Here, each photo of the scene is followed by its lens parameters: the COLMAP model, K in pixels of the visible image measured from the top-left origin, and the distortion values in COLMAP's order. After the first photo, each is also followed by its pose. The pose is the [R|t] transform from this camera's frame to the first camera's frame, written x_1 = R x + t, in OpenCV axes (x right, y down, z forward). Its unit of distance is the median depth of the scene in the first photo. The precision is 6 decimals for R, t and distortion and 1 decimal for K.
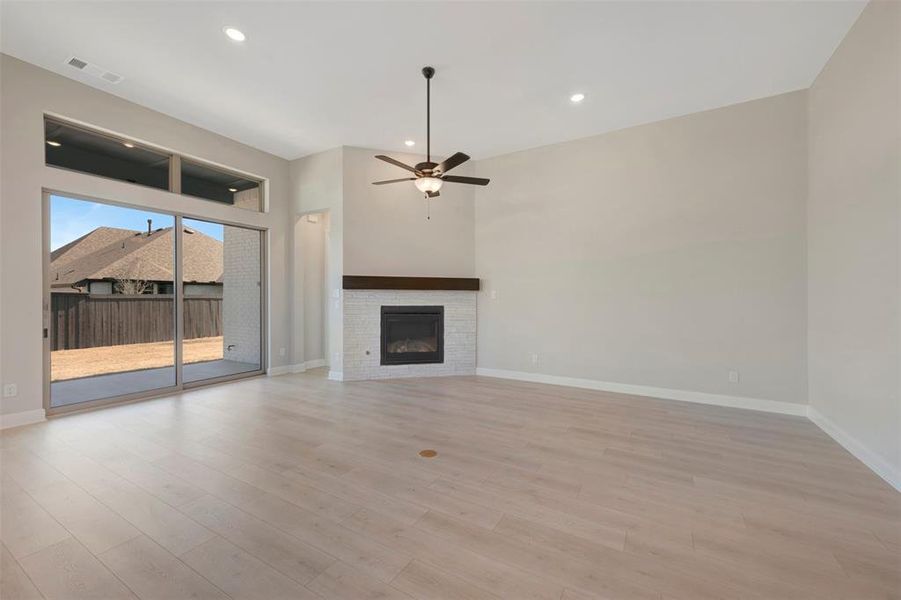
lens RADIAL K [[361.6, 0, 445.8], [0, 361.6, 297.5], [0, 0, 1]] dist [0.000197, 0.000008]
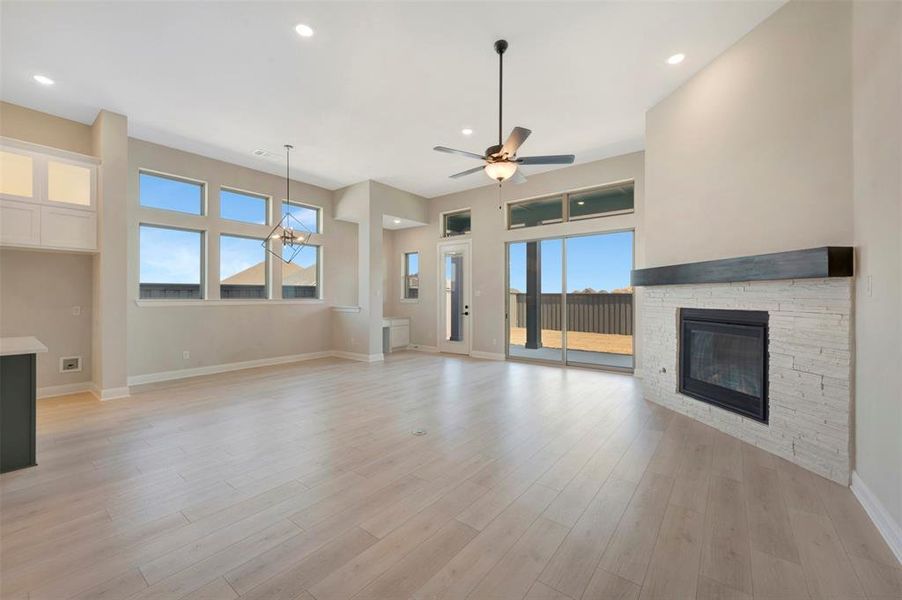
lens RADIAL K [[362.0, 0, 446.2], [0, 362.0, 297.5], [0, 0, 1]] dist [0.000197, 0.000008]
pose [[-0.123946, -0.001594, -0.992288, 0.557203], [0.004889, 0.999986, -0.002217, 0.002394], [0.992277, -0.005126, -0.123937, 0.625703]]
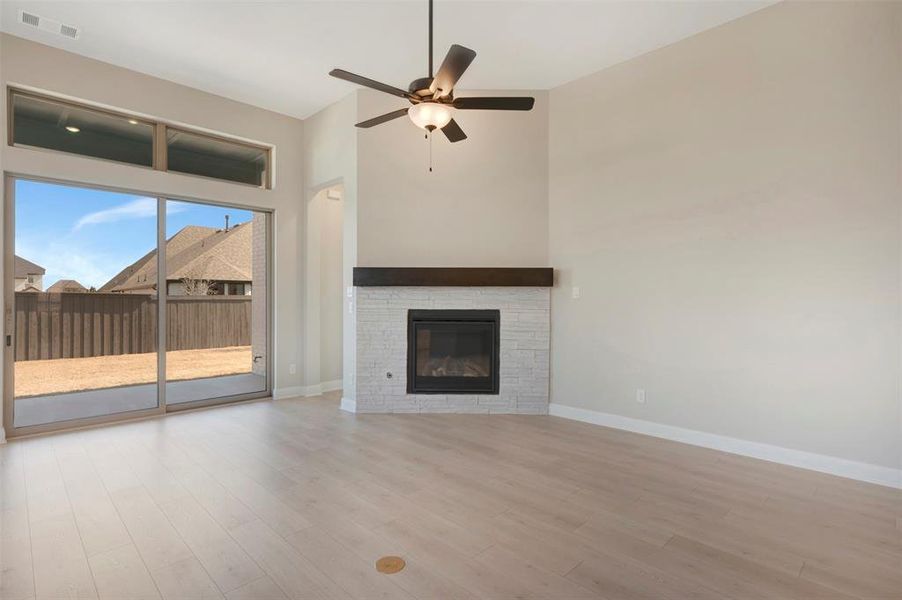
lens RADIAL K [[445.4, 0, 451.0], [0, 445.4, 300.0], [0, 0, 1]] dist [-0.014565, -0.000088]
pose [[0.968079, -0.002764, -0.250632, 0.117044], [0.004020, 0.999982, 0.004500, 0.001218], [0.250615, -0.005364, 0.968072, 0.175449]]
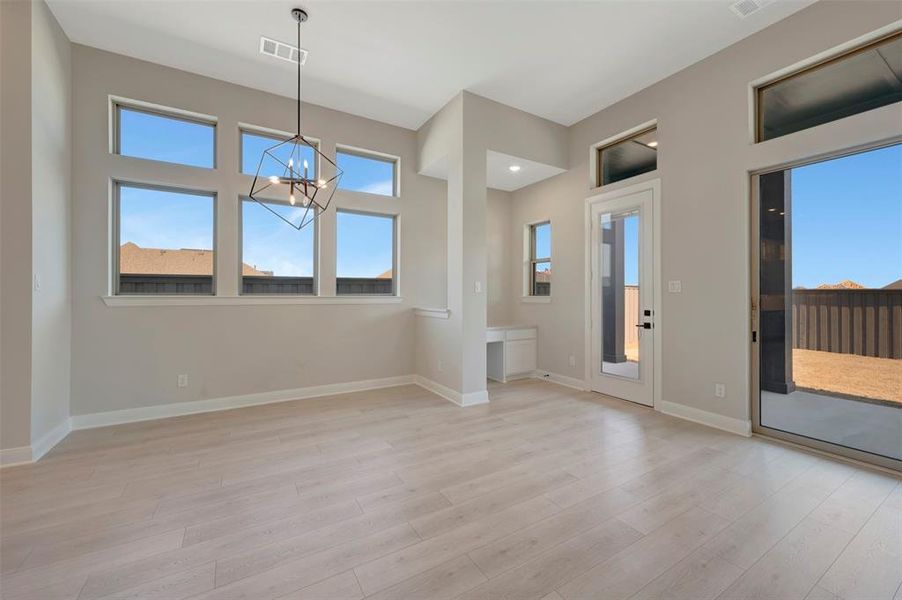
lens RADIAL K [[358.8, 0, 449.5], [0, 358.8, 288.7], [0, 0, 1]] dist [0.011979, -0.000029]
pose [[-0.467509, -0.016272, -0.883839, -0.000757], [-0.000333, 0.999834, -0.018232, 0.001130], [0.883988, -0.008229, -0.467436, 0.521388]]
